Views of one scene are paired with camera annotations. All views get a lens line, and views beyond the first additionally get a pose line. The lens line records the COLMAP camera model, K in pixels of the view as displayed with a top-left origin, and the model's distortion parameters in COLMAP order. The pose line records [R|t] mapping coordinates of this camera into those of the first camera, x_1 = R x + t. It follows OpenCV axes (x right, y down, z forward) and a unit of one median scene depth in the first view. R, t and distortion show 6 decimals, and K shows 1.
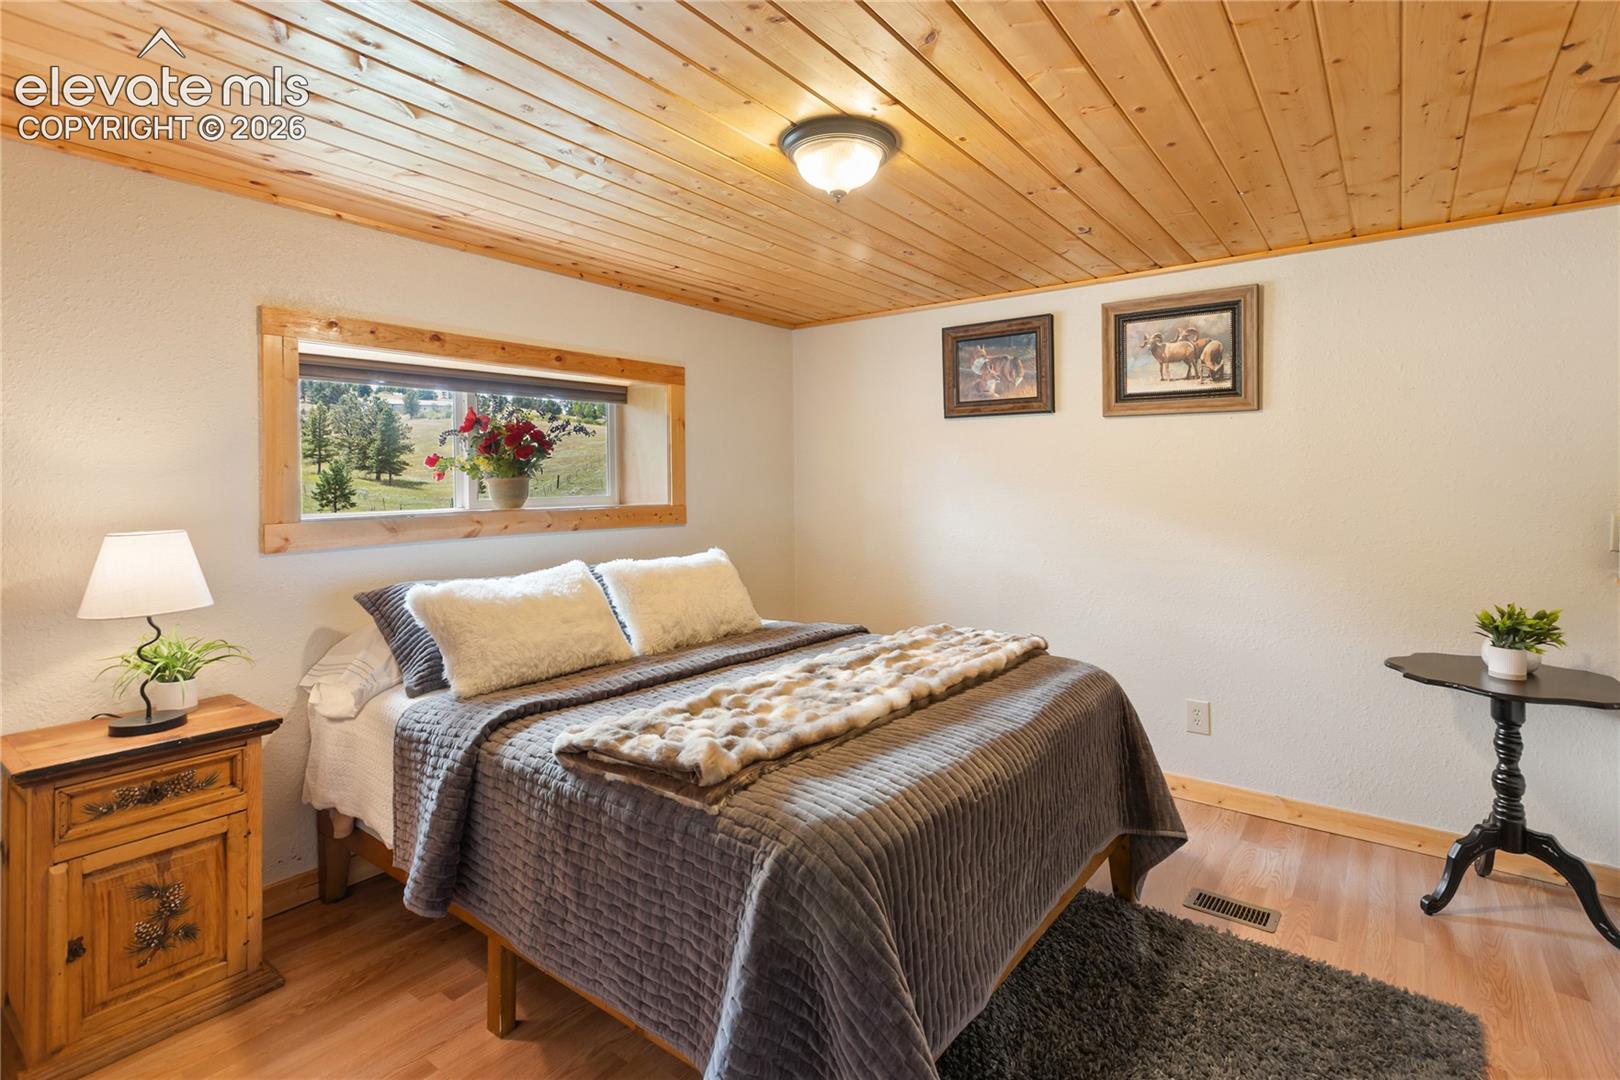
lens RADIAL K [[751.7, 0, 810.9], [0, 751.7, 481.0], [0, 0, 1]] dist [0.002616, 0.000134]
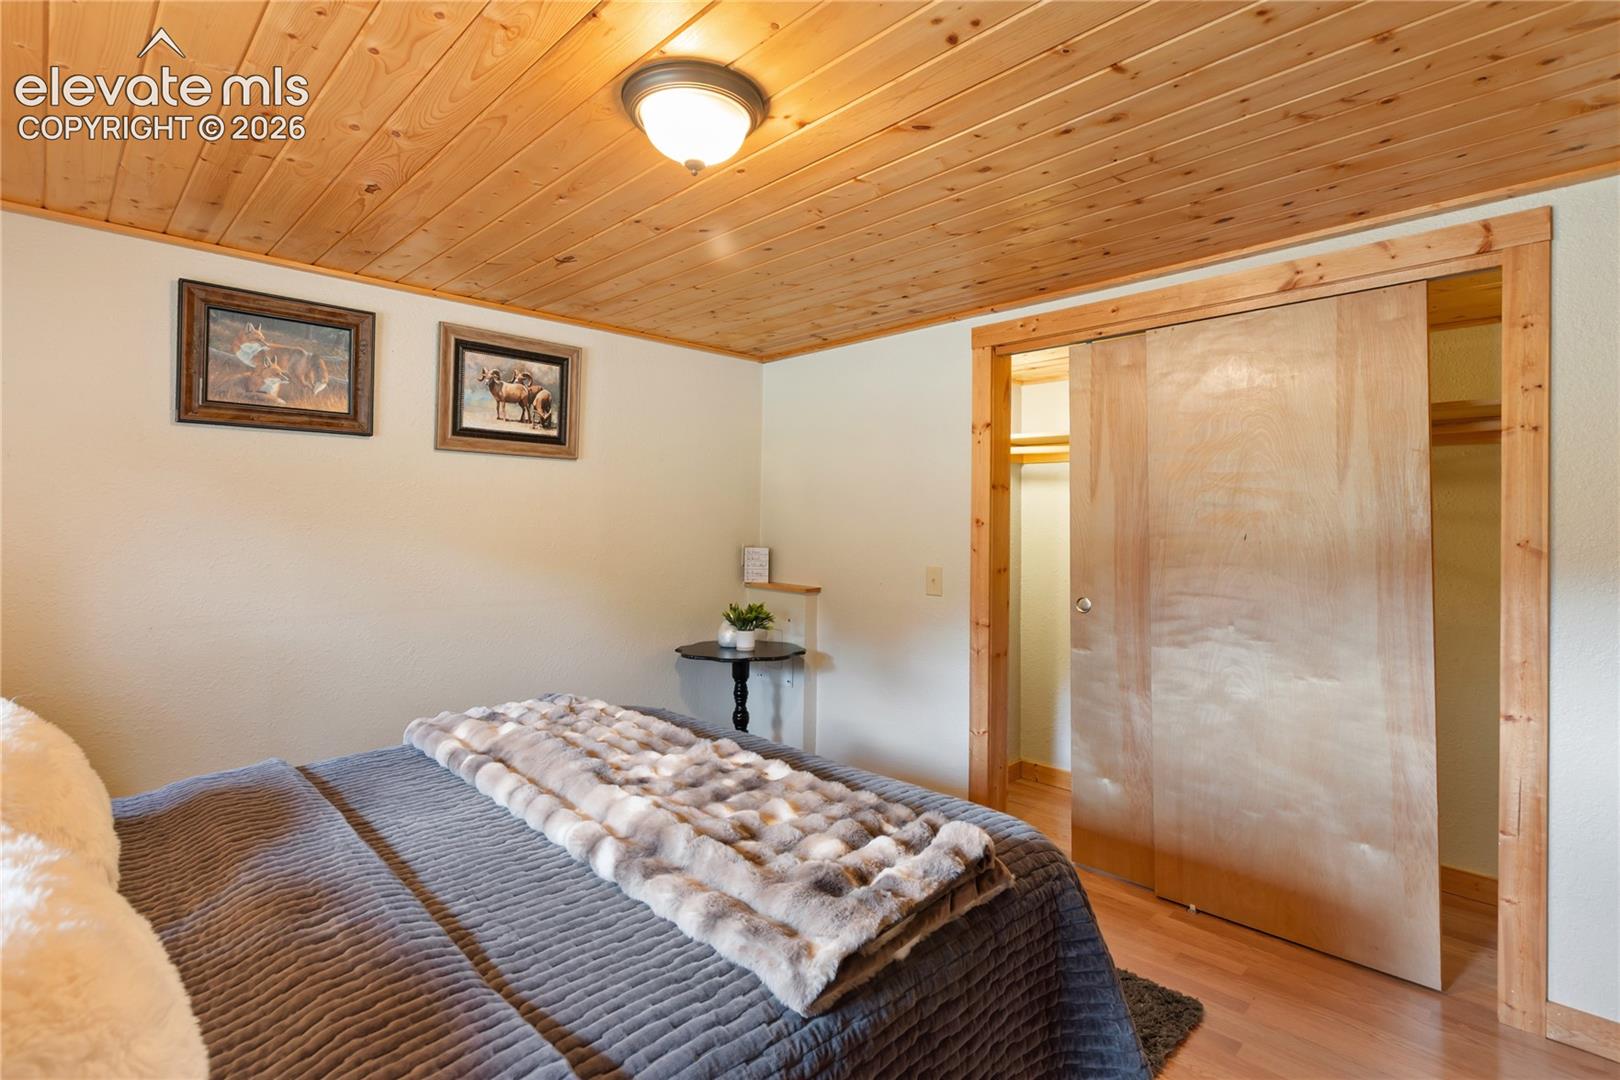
lens RADIAL K [[737.9, 0, 819.1], [0, 737.9, 506.6], [0, 0, 1]] dist [0.003754, 0.000370]
pose [[0.146272, 0.021489, 0.989011, -0.405966], [-0.002678, 0.999769, -0.021327, -0.001545], [-0.989241, 0.000471, 0.146296, 0.444143]]
